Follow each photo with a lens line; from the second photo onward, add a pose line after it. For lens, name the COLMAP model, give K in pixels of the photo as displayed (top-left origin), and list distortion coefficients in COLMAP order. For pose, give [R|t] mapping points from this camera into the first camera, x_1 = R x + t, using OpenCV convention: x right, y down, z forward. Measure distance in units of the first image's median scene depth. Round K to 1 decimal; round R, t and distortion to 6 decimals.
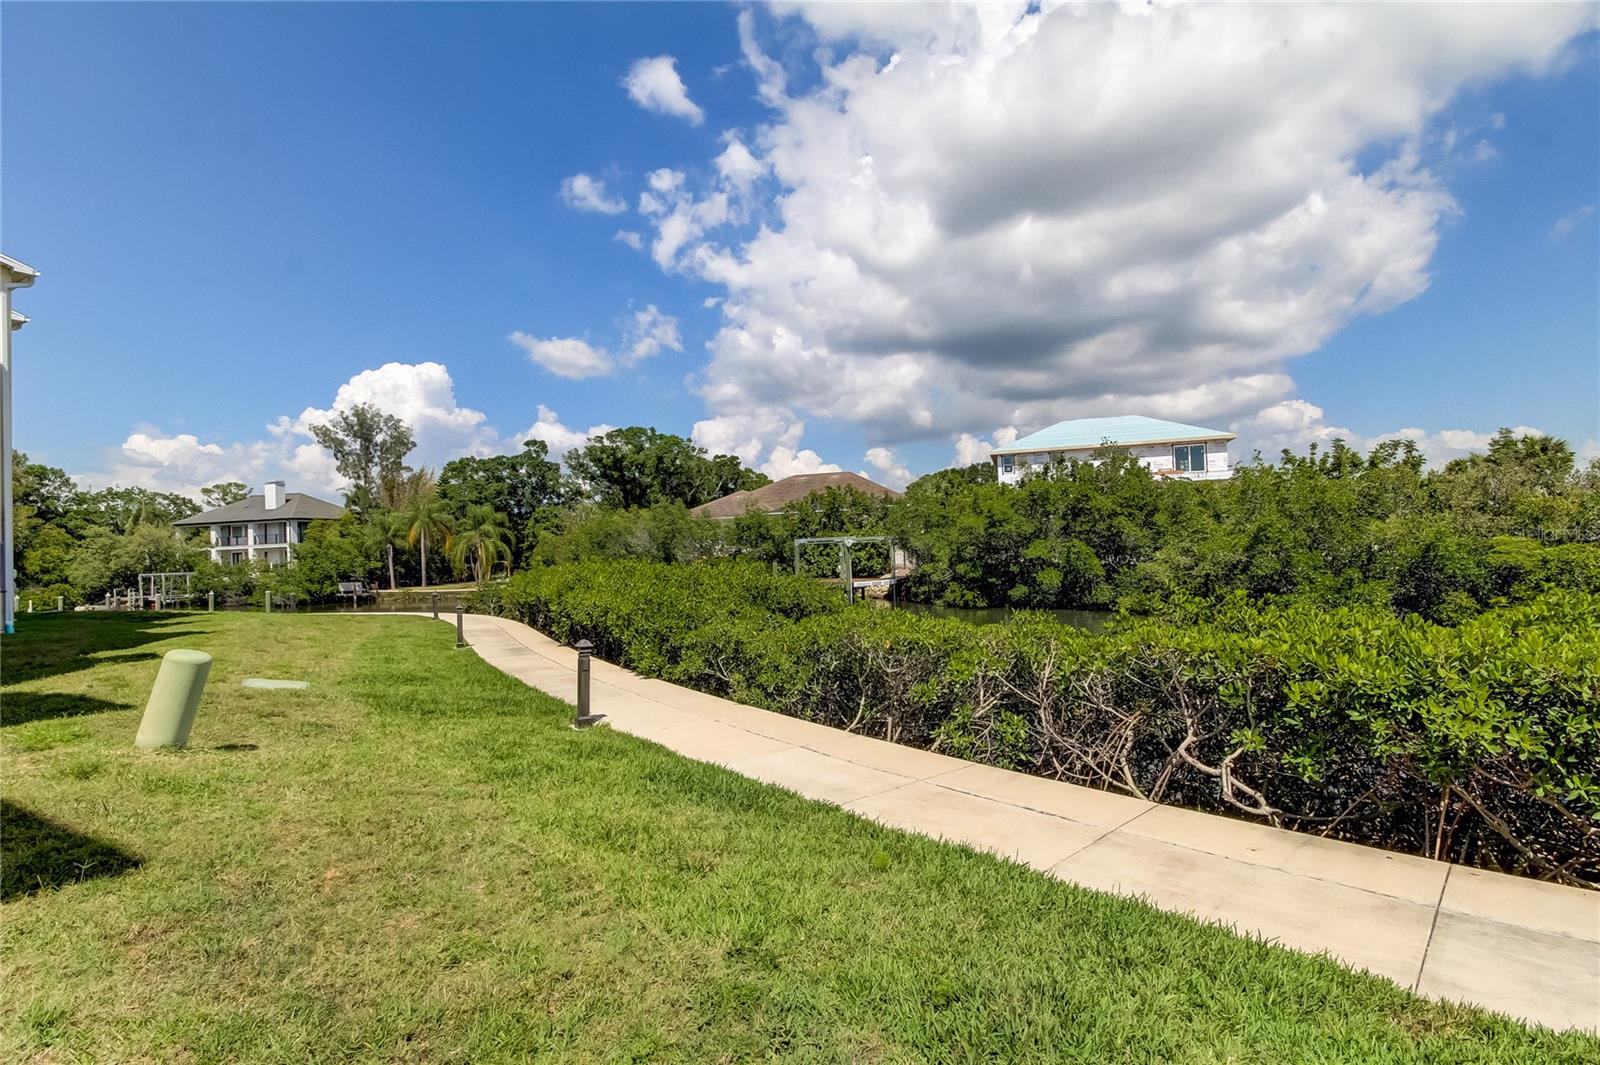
lens RADIAL K [[755.4, 0, 799.0], [0, 755.4, 515.3], [0, 0, 1]] dist [0.025354, -0.007177]
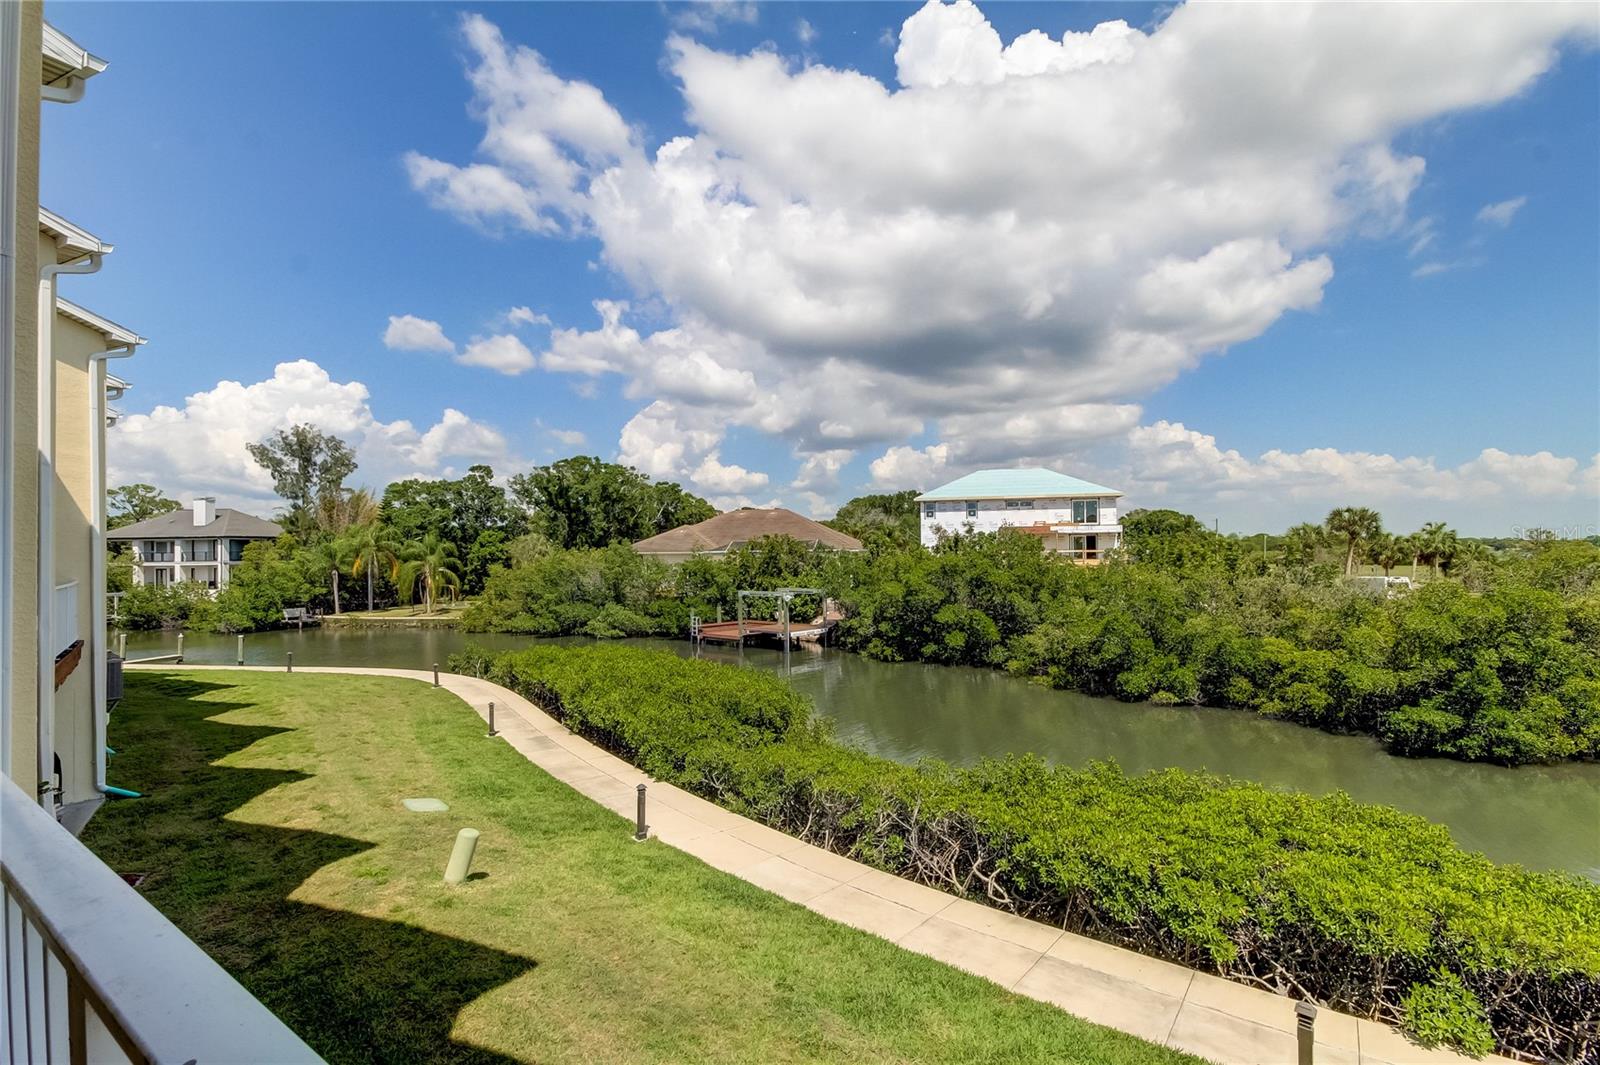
lens RADIAL K [[755.4, 0, 804.6], [0, 755.4, 523.3], [0, 0, 1]] dist [0.025354, -0.007177]
pose [[0.994899, 0.023473, 0.098109, -0.020960], [-0.024566, 0.999649, 0.009947, -0.080748], [-0.097841, -0.012306, 0.995126, -0.124354]]
